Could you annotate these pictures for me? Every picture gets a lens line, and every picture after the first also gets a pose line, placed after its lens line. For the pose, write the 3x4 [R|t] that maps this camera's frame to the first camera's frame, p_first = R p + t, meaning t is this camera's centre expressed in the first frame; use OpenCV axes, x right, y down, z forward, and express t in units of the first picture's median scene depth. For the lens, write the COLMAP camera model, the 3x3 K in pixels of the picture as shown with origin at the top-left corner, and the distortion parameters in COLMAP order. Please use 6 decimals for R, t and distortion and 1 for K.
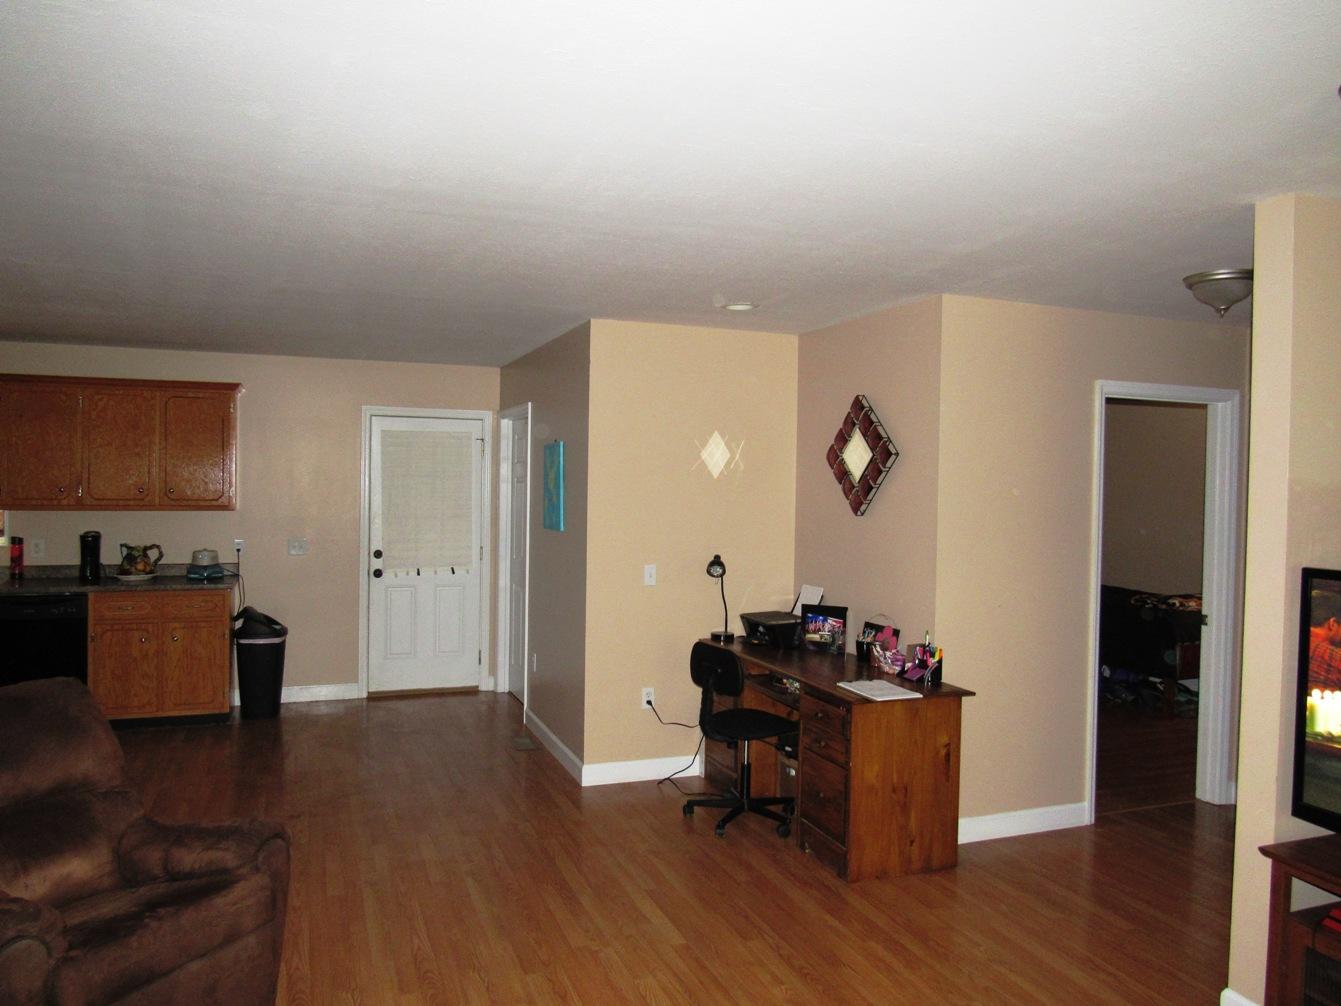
lens RADIAL K [[994.0, 0, 670.5], [0, 994.0, 503.0], [0, 0, 1]] dist [-0.033393, -0.003459]
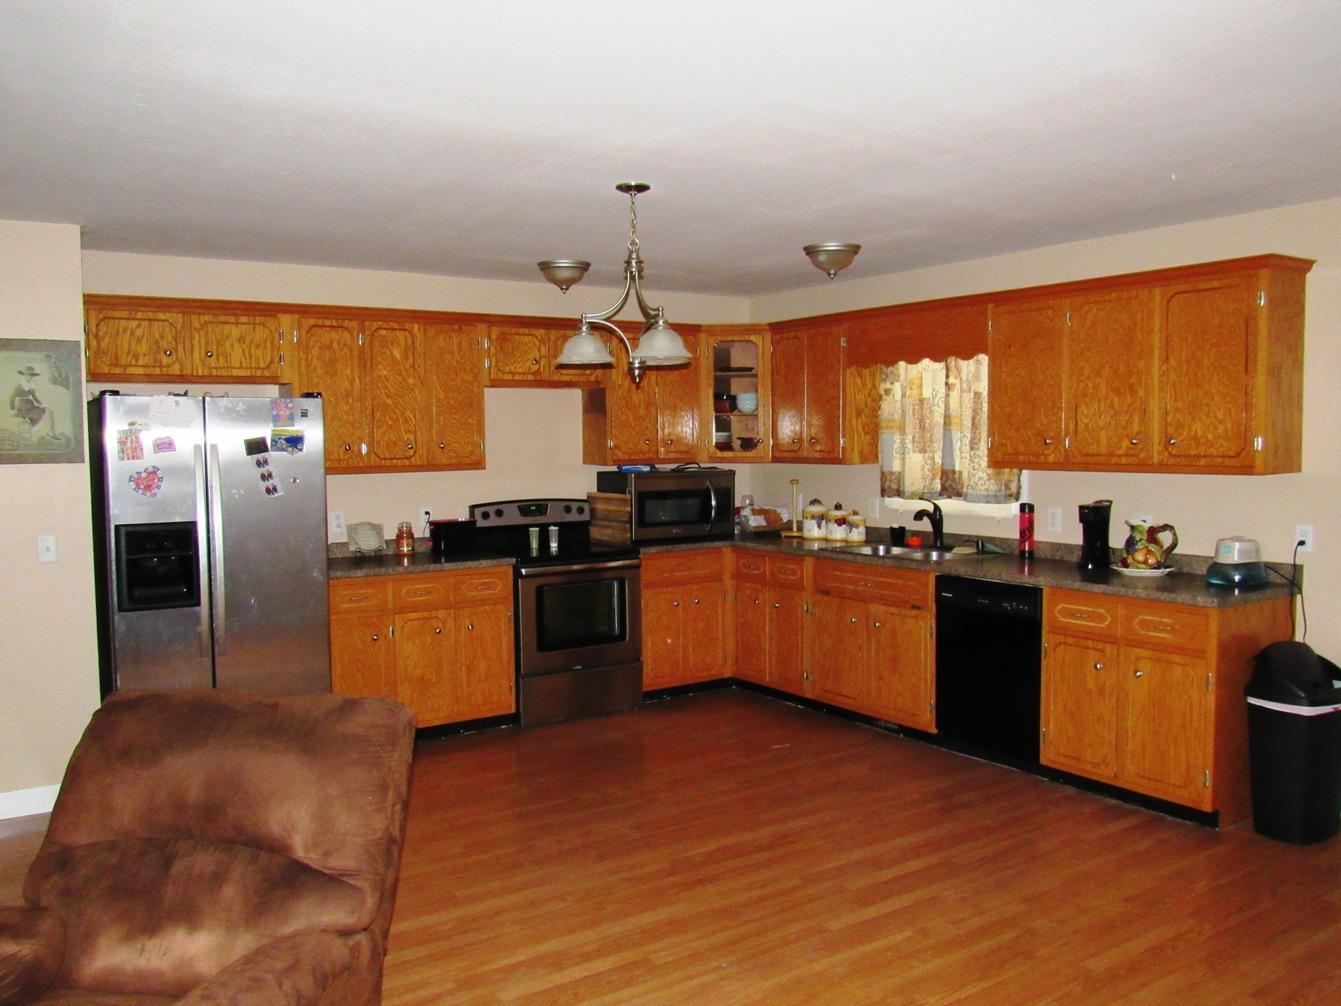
lens RADIAL K [[1132.9, 0, 670.5], [0, 1132.9, 503.0], [0, 0, 1]] dist [-0.052167, -0.002465]
pose [[0.223264, 0.045295, -0.973705, 0.129768], [-0.002857, 0.998946, 0.045814, -0.005119], [0.974754, -0.007447, 0.223158, 0.525487]]
